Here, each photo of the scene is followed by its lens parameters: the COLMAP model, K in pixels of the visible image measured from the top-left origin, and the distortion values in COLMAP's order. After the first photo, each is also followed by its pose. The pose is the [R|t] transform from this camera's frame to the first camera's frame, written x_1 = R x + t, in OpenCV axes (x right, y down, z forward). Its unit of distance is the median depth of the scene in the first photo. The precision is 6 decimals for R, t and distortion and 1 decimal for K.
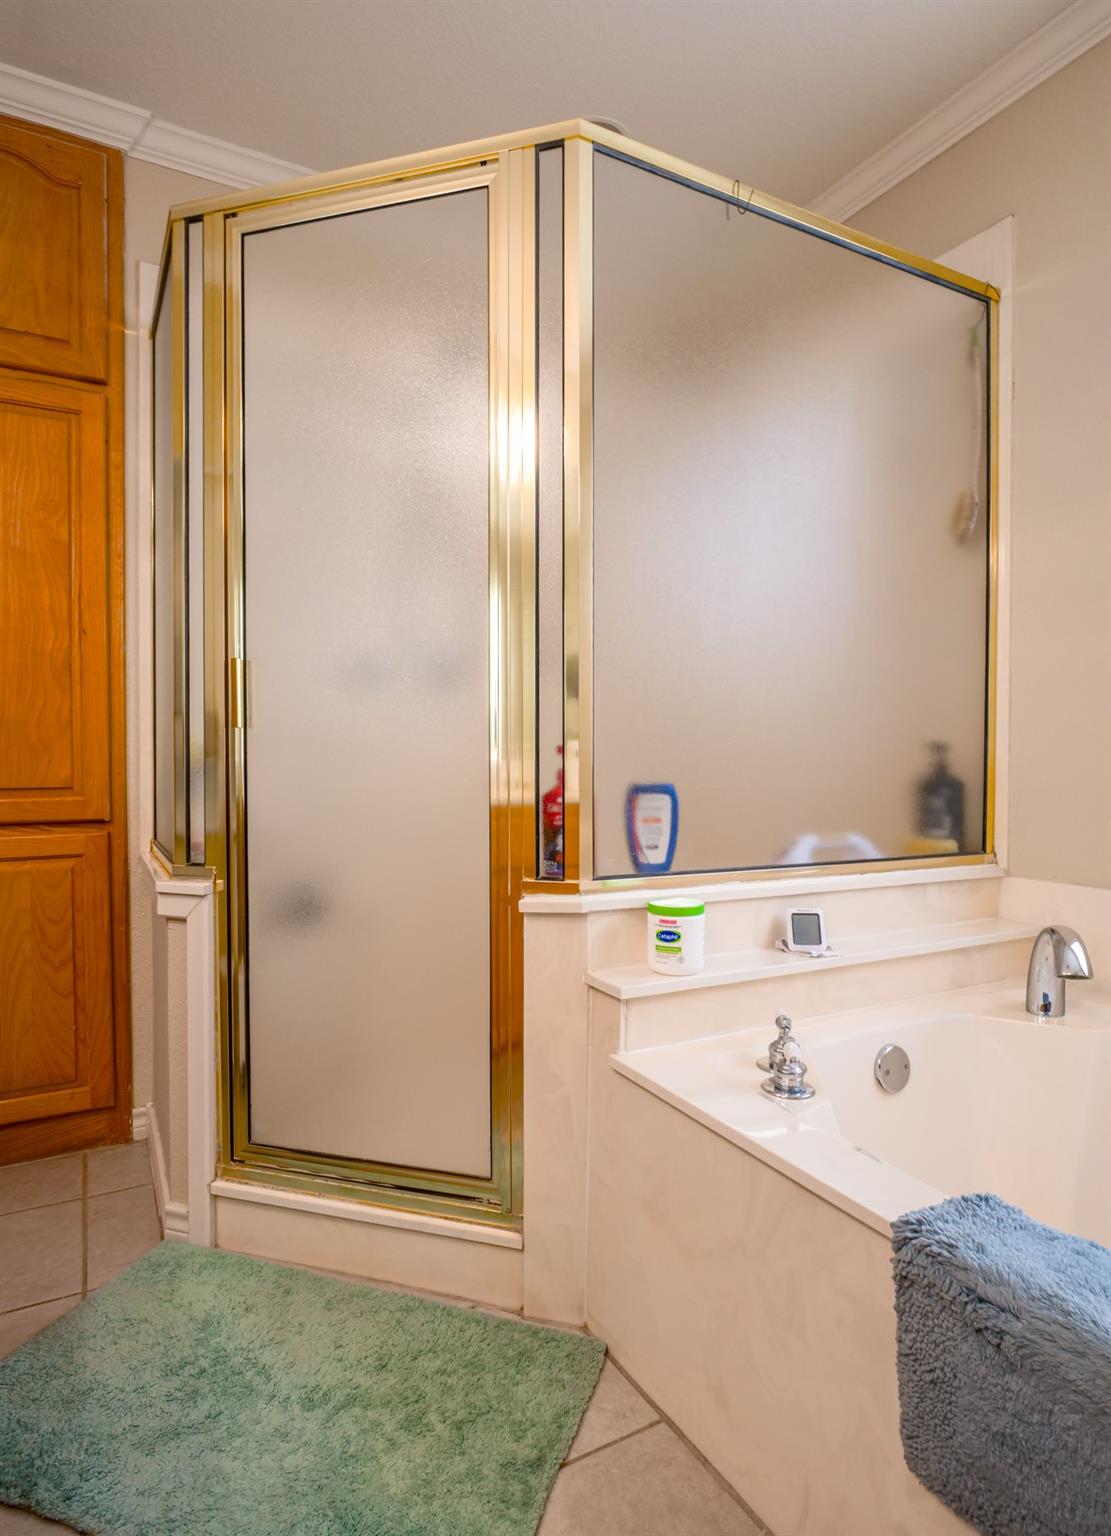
lens RADIAL K [[857.4, 0, 561.4], [0, 857.4, 771.4], [0, 0, 1]] dist [-0.021370, 0.007830]
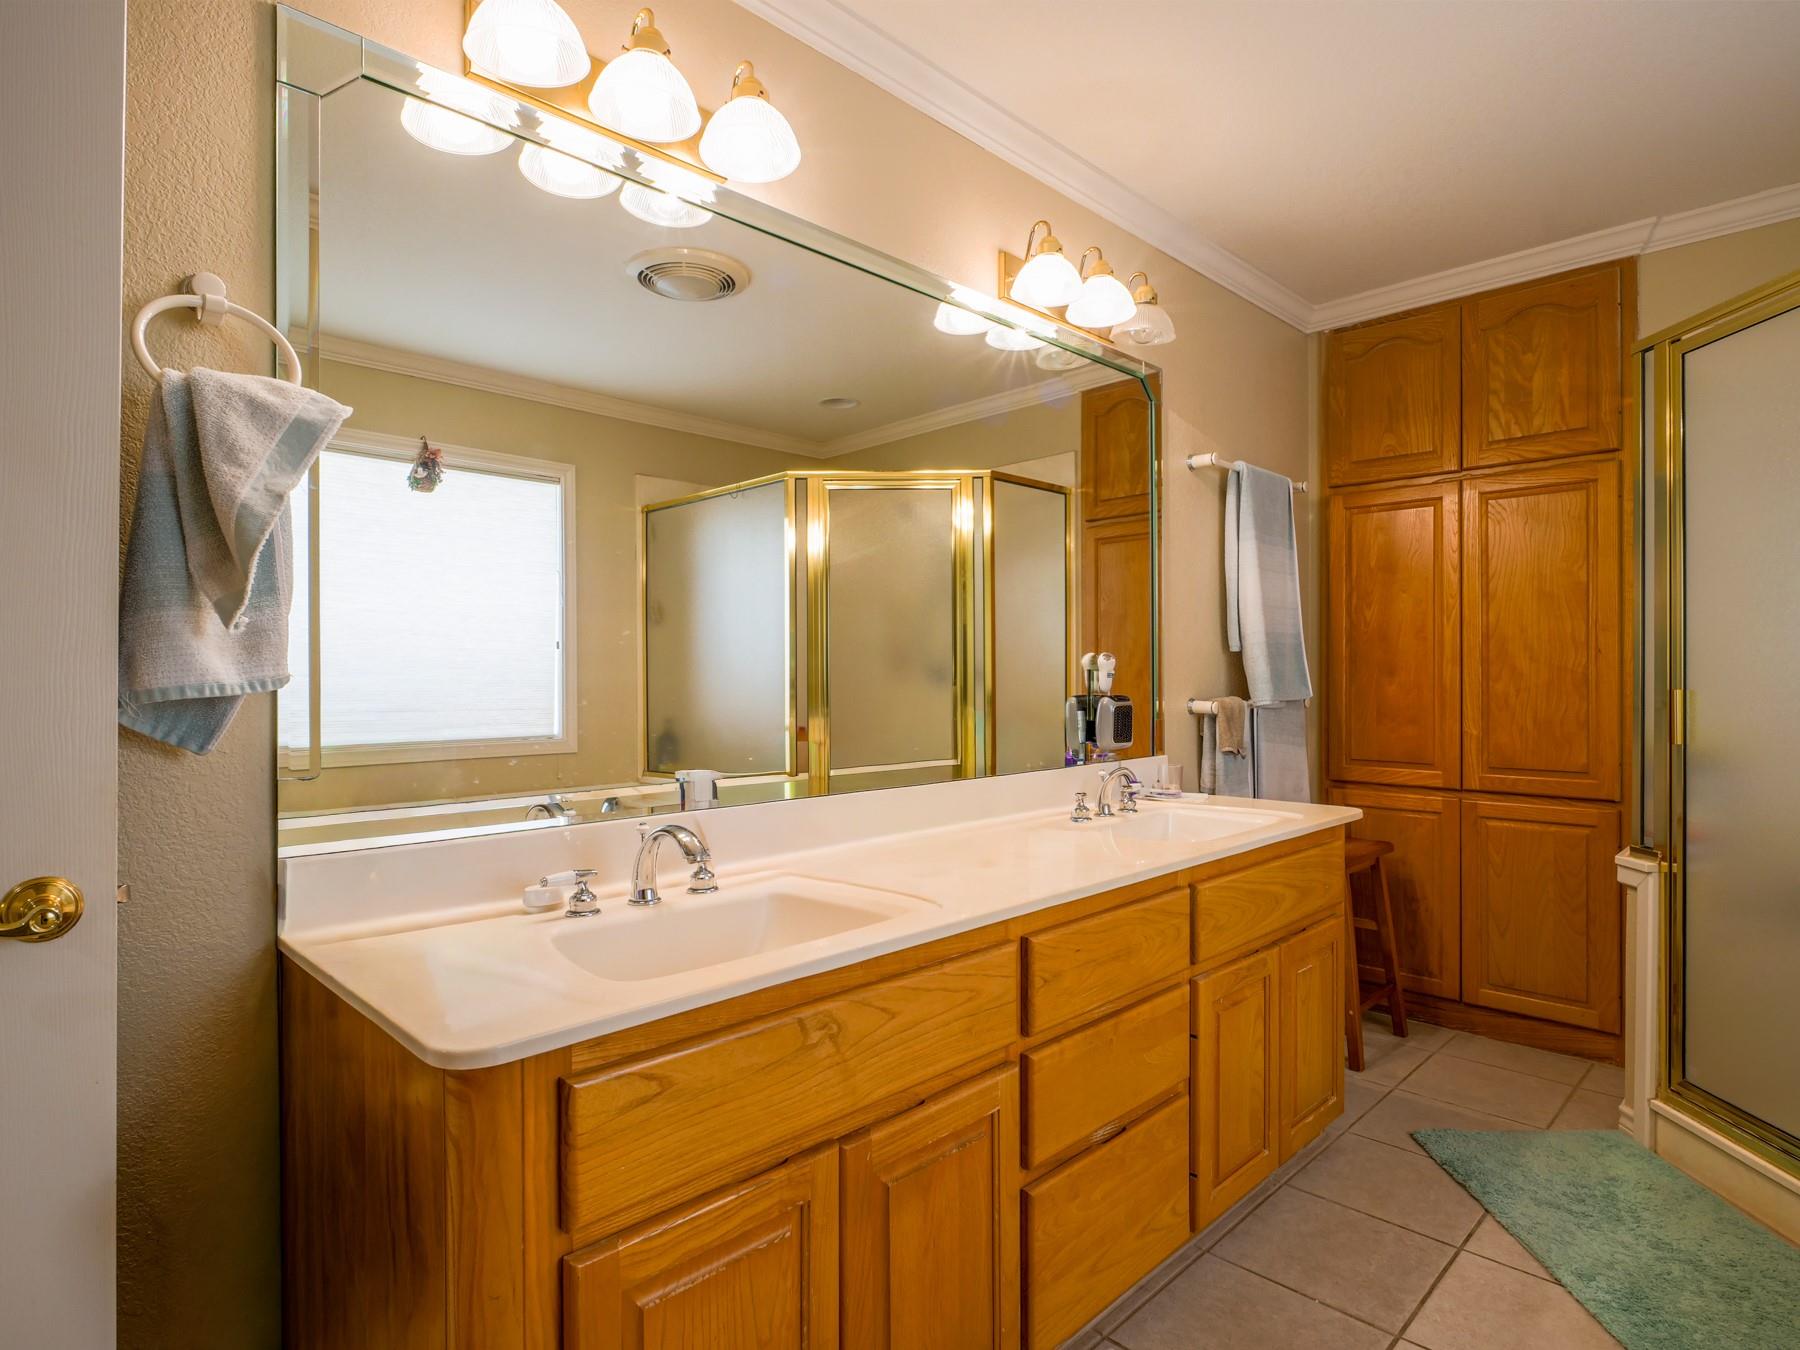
lens RADIAL K [[984.2, 0, 896.0], [0, 984.2, 678.9], [0, 0, 1]] dist [-0.017974, 0.006381]
pose [[0.271661, 0.002664, -0.962389, 0.693935], [-0.019305, 0.999810, -0.002682, -0.121696], [0.962199, 0.019308, 0.271661, -0.503292]]
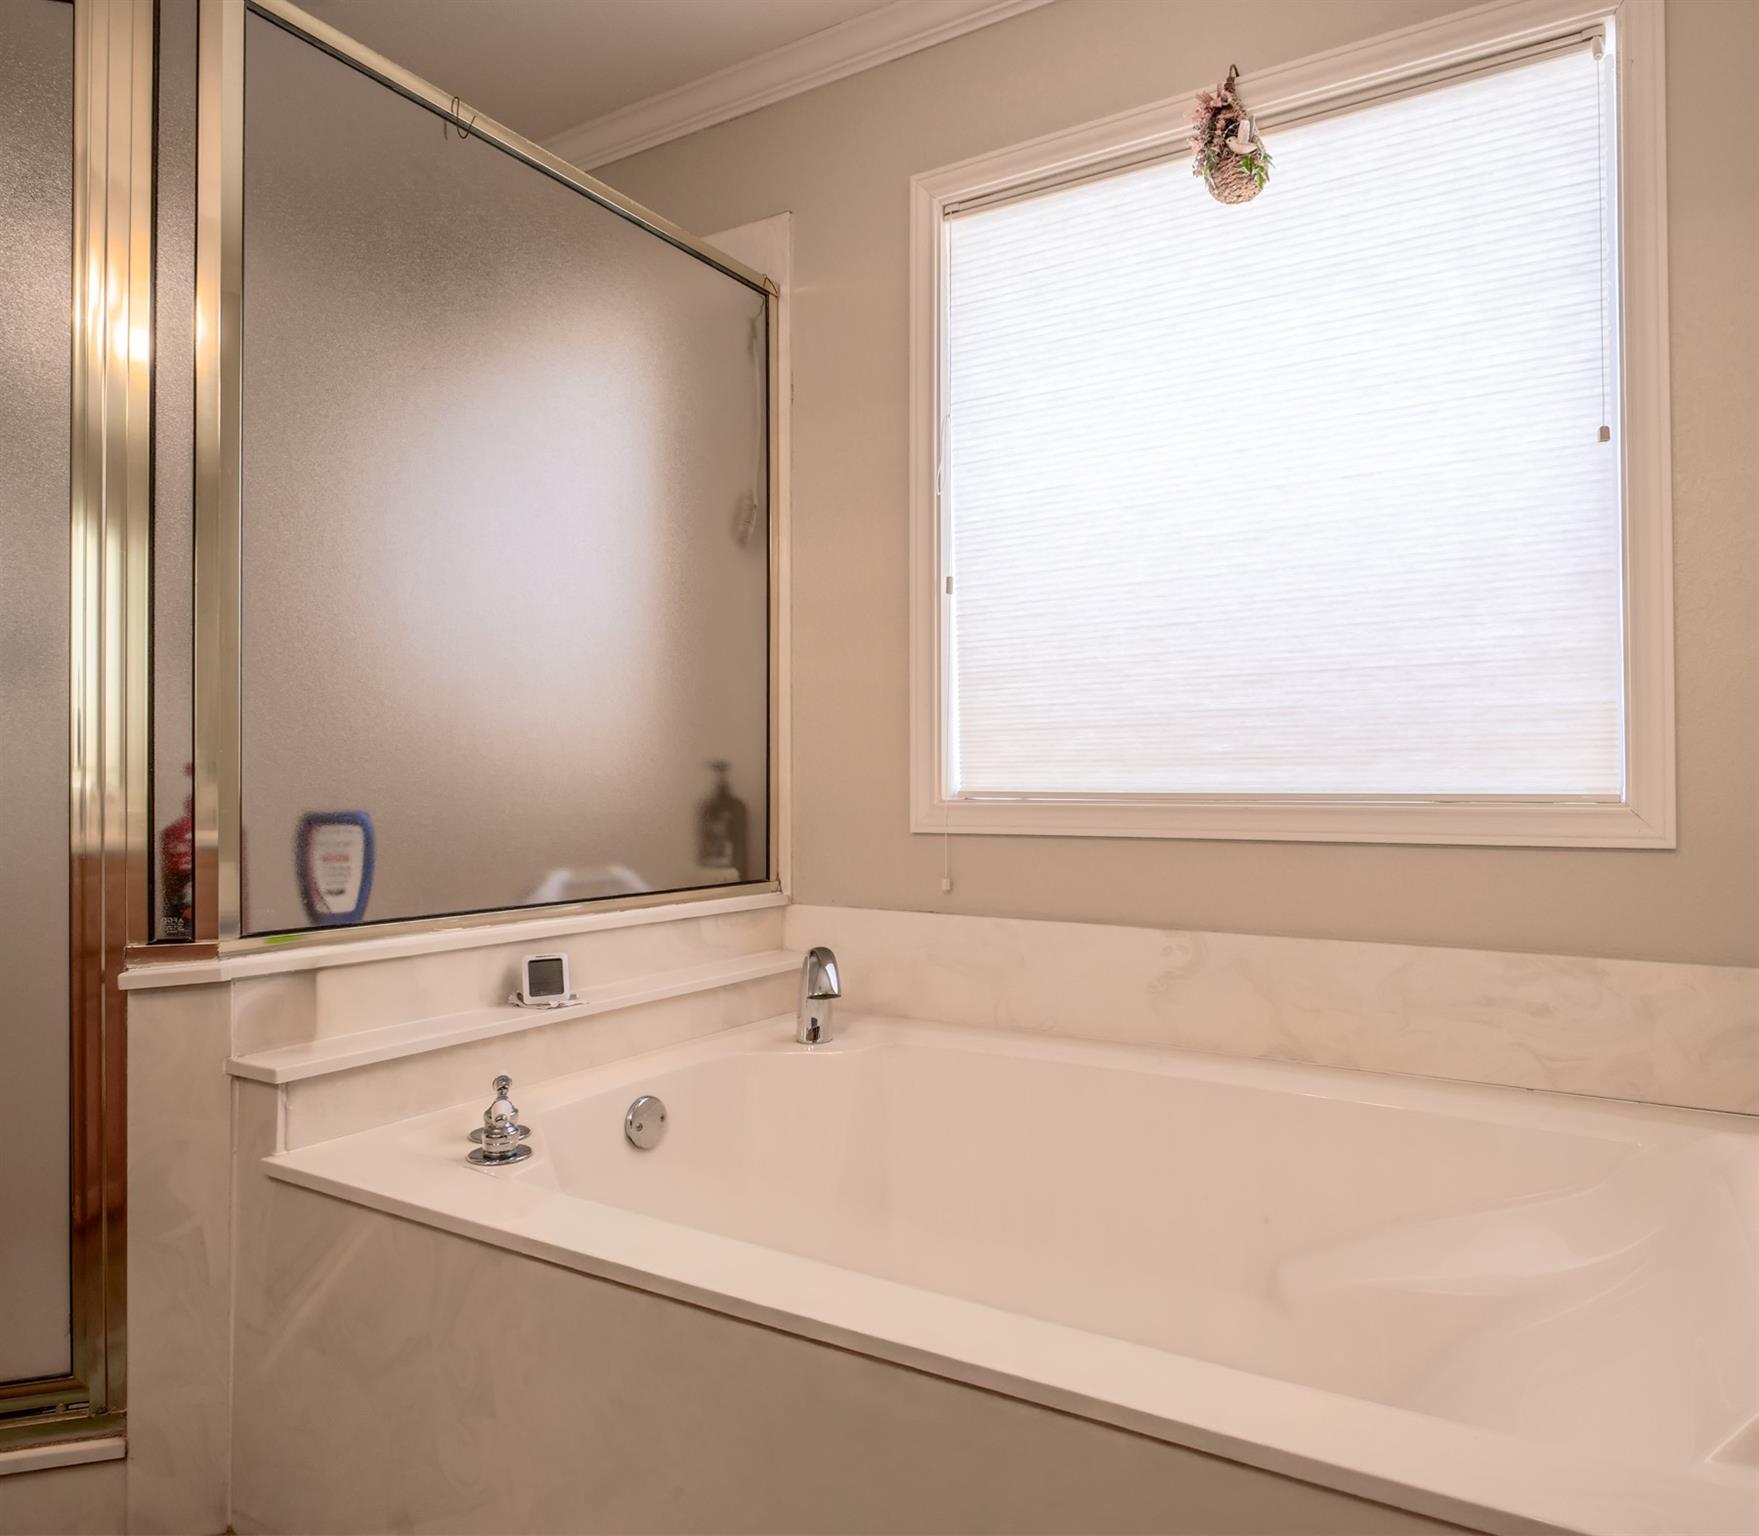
lens RADIAL K [[1124.2, 0, 1025.9], [0, 1124.2, 766.7], [0, 0, 1]] dist [-0.016315, 0.006087]
pose [[0.832001, 0.000603, 0.554774, 0.060644], [0.016162, 0.999549, -0.025324, 0.008479], [-0.554539, 0.030036, 0.831616, -0.209563]]
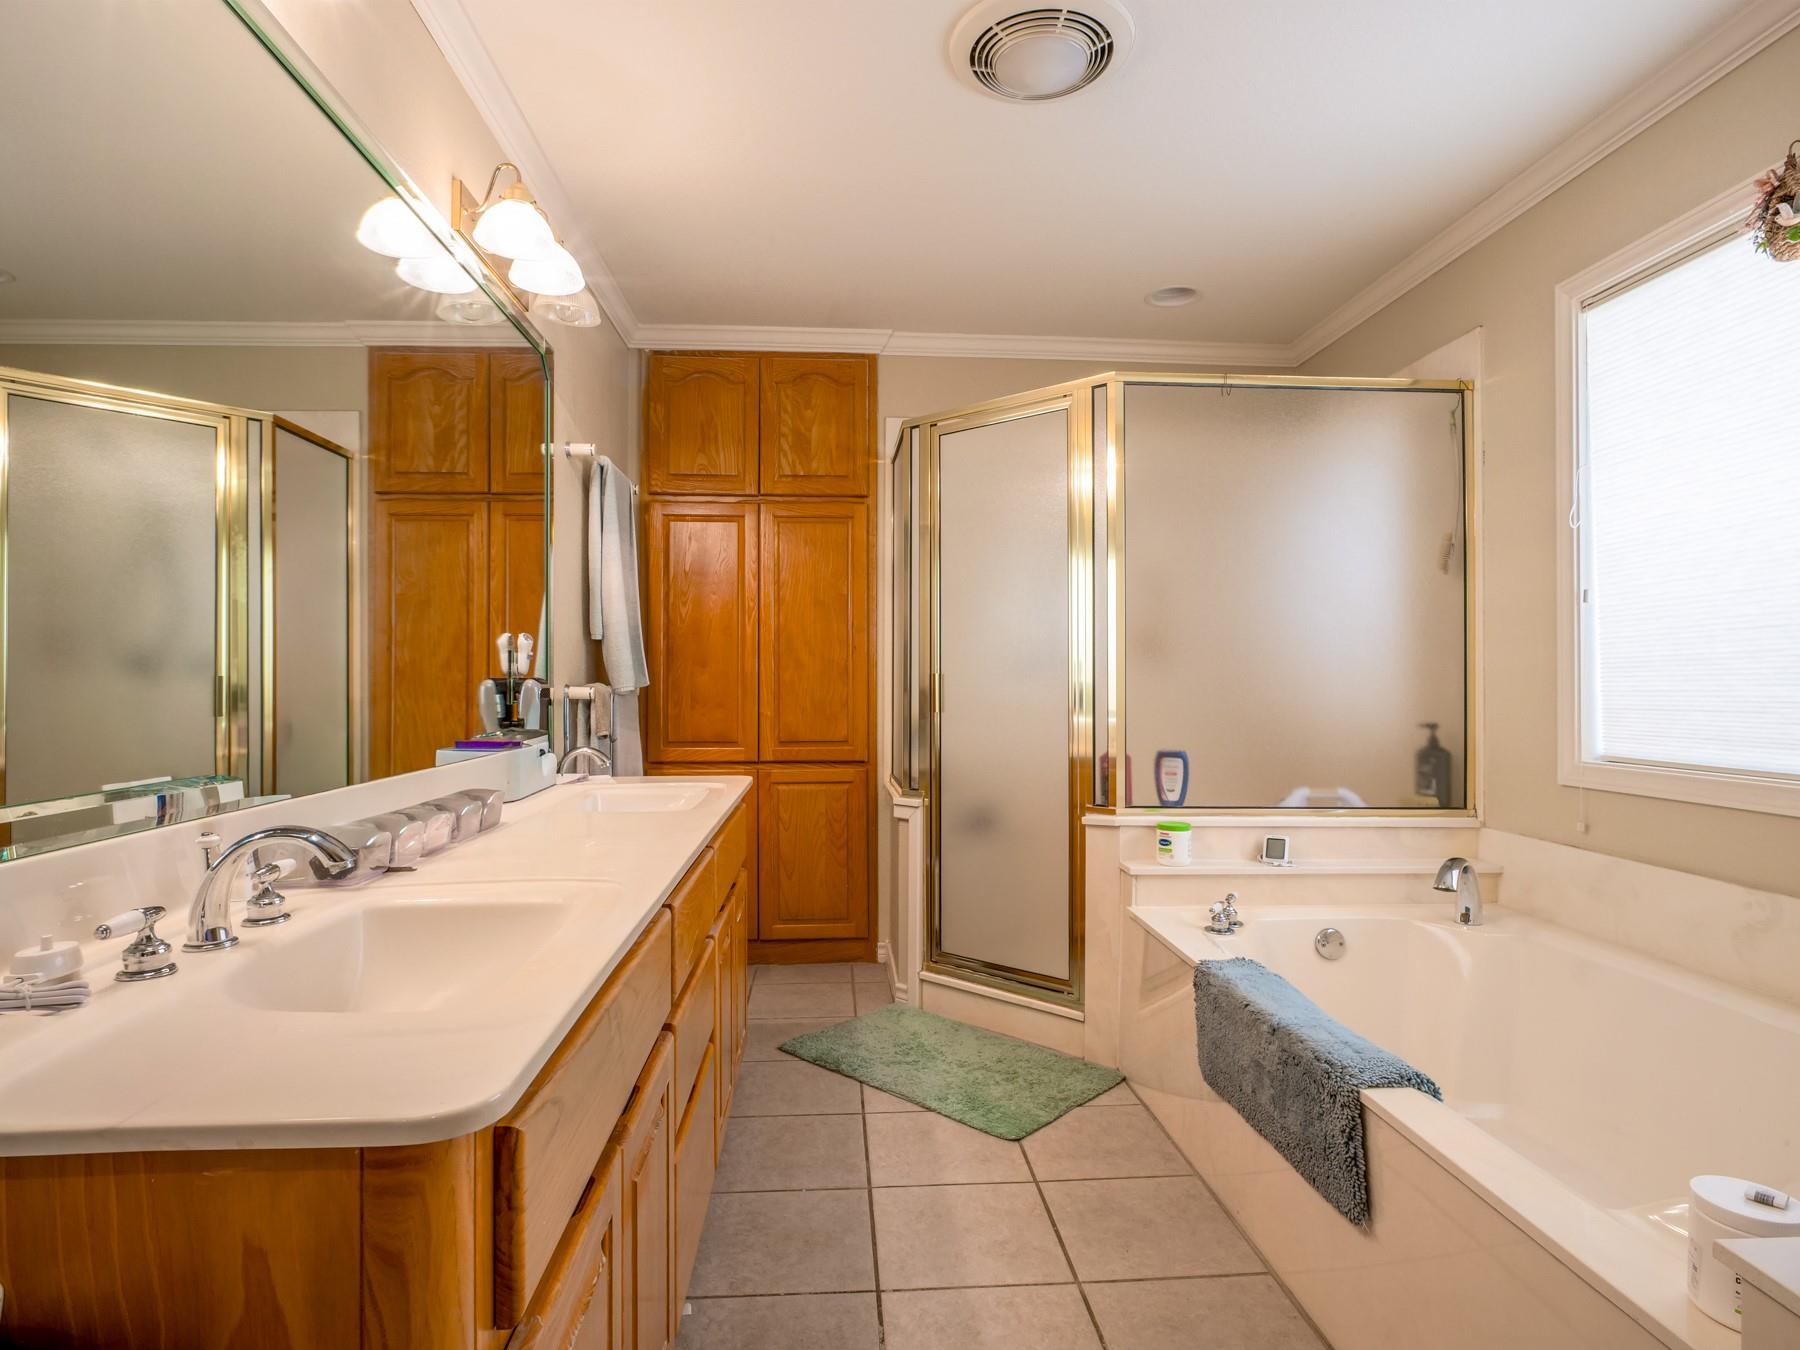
lens RADIAL K [[984.2, 0, 894.8], [0, 984.2, 680.2], [0, 0, 1]] dist [-0.017974, 0.006381]
pose [[0.904478, -0.002072, -0.426515, 0.411623], [-0.008366, 0.999710, -0.022598, -0.071529], [0.426438, 0.024008, 0.904198, -0.877620]]
